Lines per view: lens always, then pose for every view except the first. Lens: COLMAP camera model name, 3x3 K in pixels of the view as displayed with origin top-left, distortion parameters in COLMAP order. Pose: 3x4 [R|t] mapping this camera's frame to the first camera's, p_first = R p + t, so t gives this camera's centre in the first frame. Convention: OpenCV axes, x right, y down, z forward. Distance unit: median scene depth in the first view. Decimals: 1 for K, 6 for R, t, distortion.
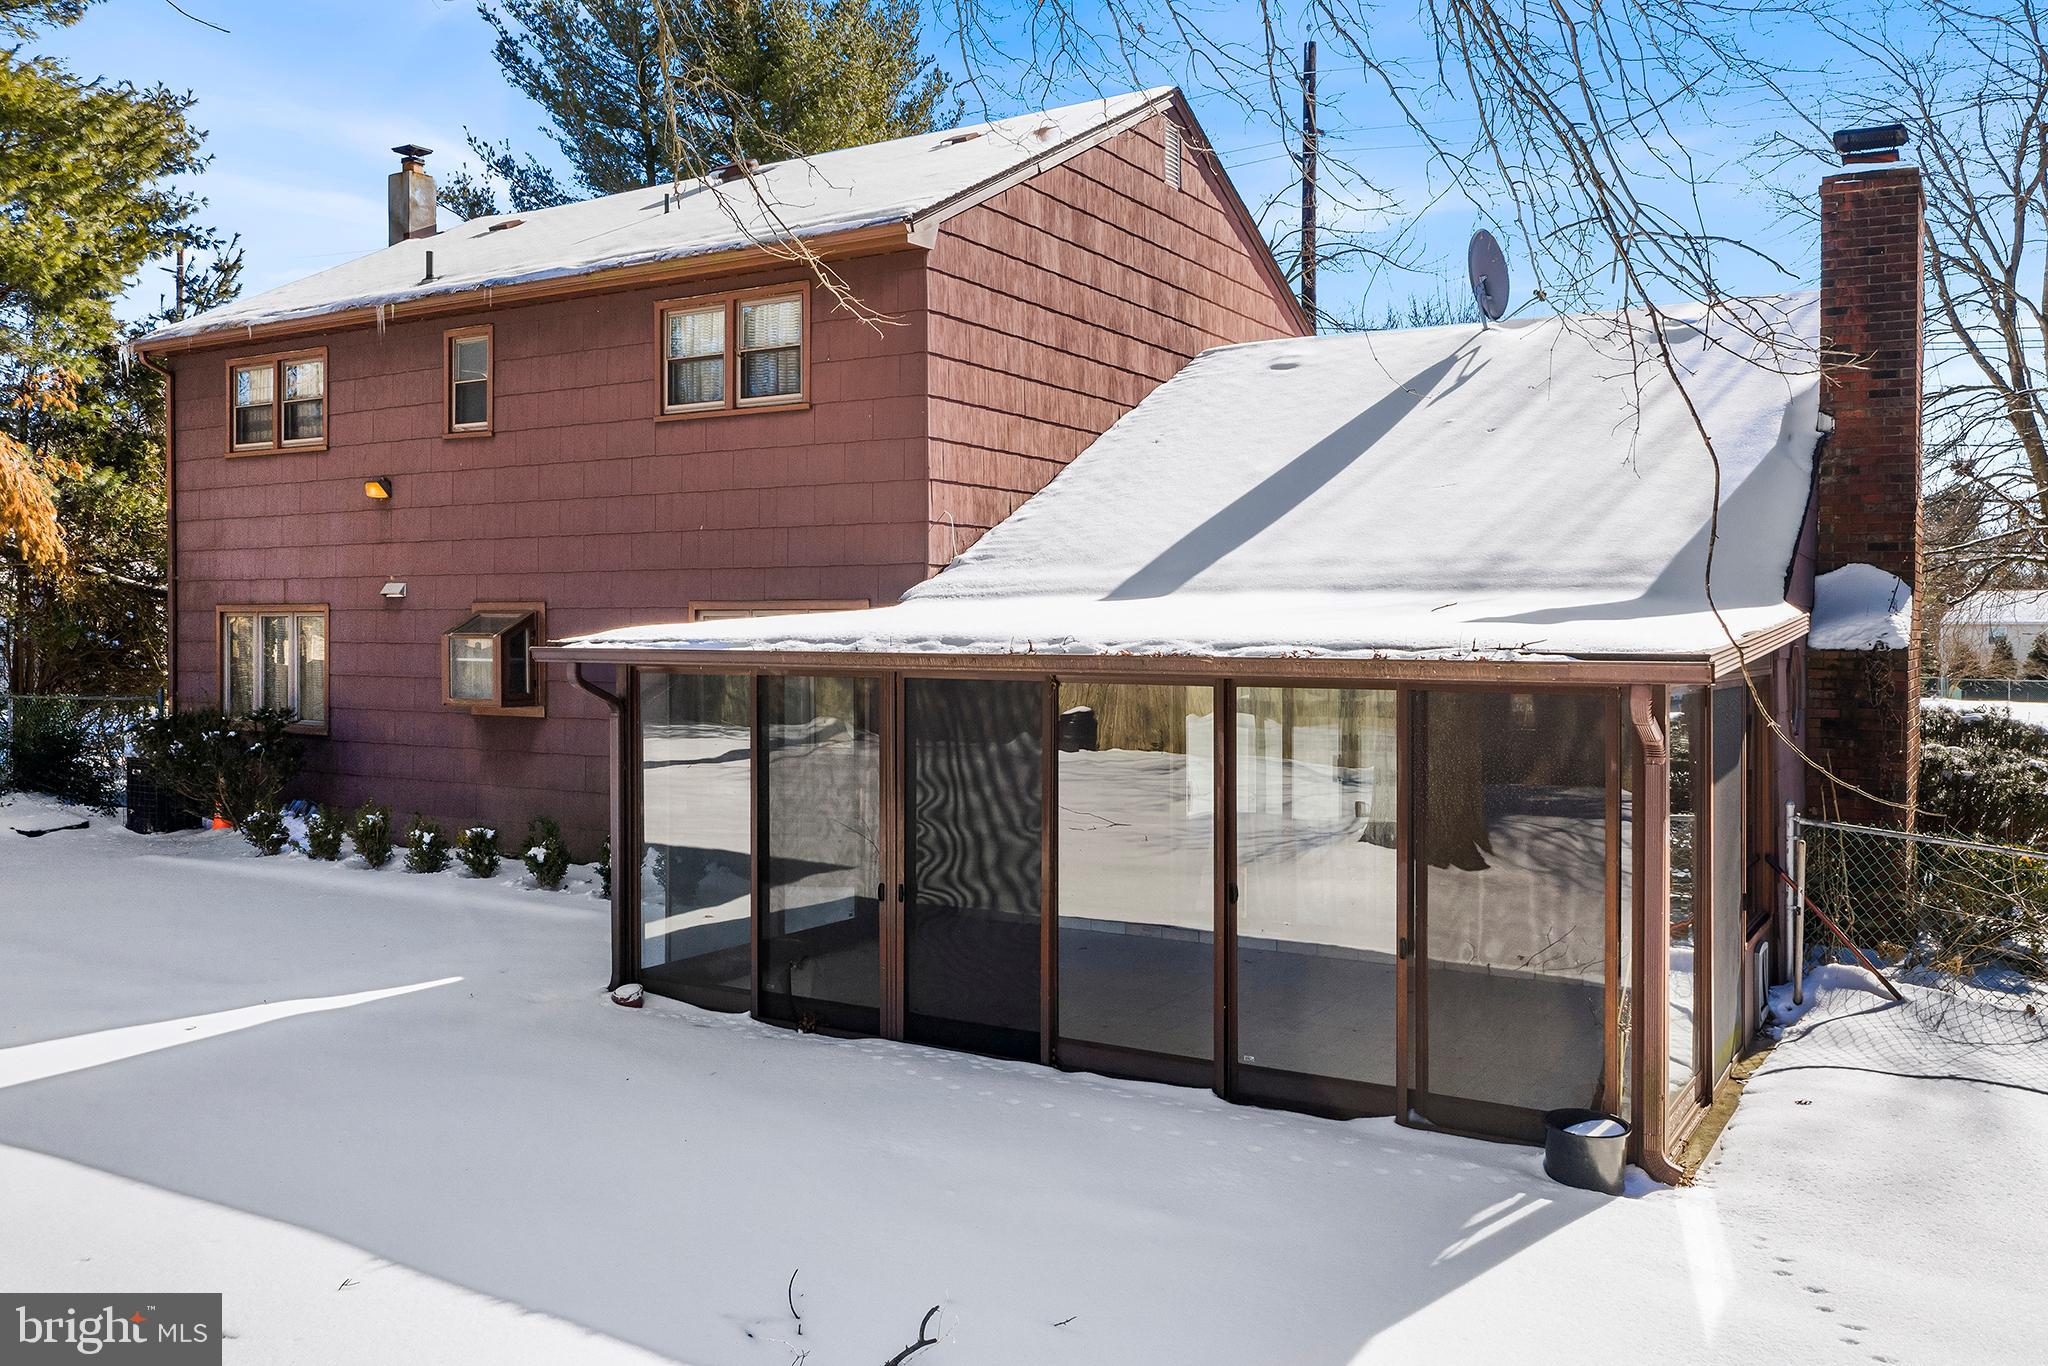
lens RADIAL K [[1643.1, 0, 1024.7], [0, 1643.1, 636.8], [0, 0, 1]] dist [-0.003337, -0.003530]
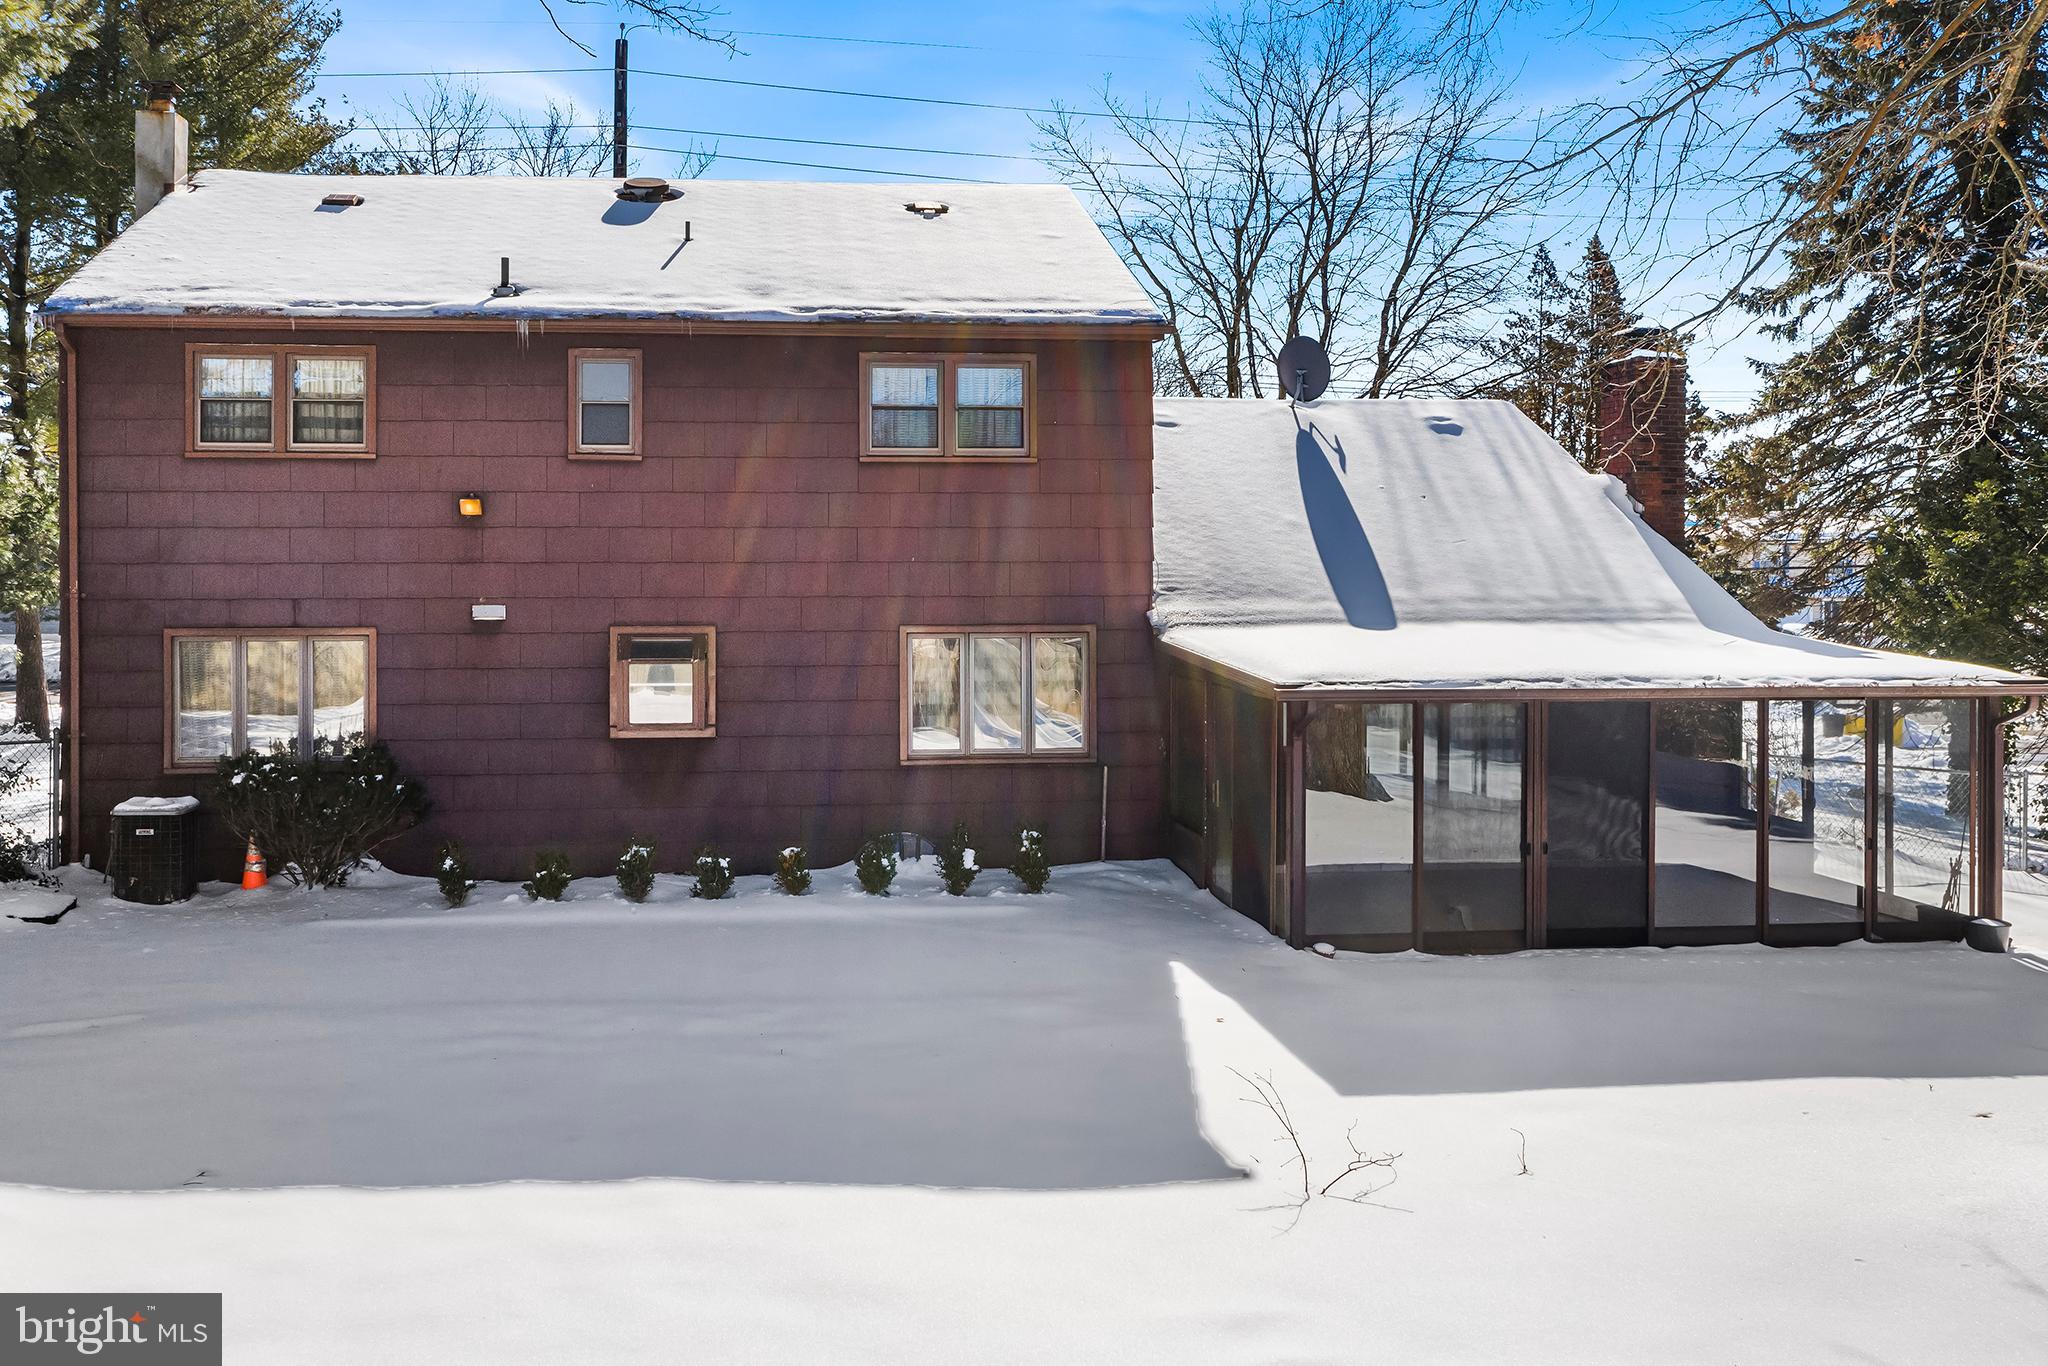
lens RADIAL K [[1594.0, 0, 1023.3], [0, 1594.0, 583.8], [0, 0, 1]] dist [0.011256, 0.003086]
pose [[0.799794, -0.007579, 0.600227, -0.709956], [0.005603, 0.999971, 0.005160, -0.049603], [-0.600248, -0.000764, 0.799813, 0.073456]]
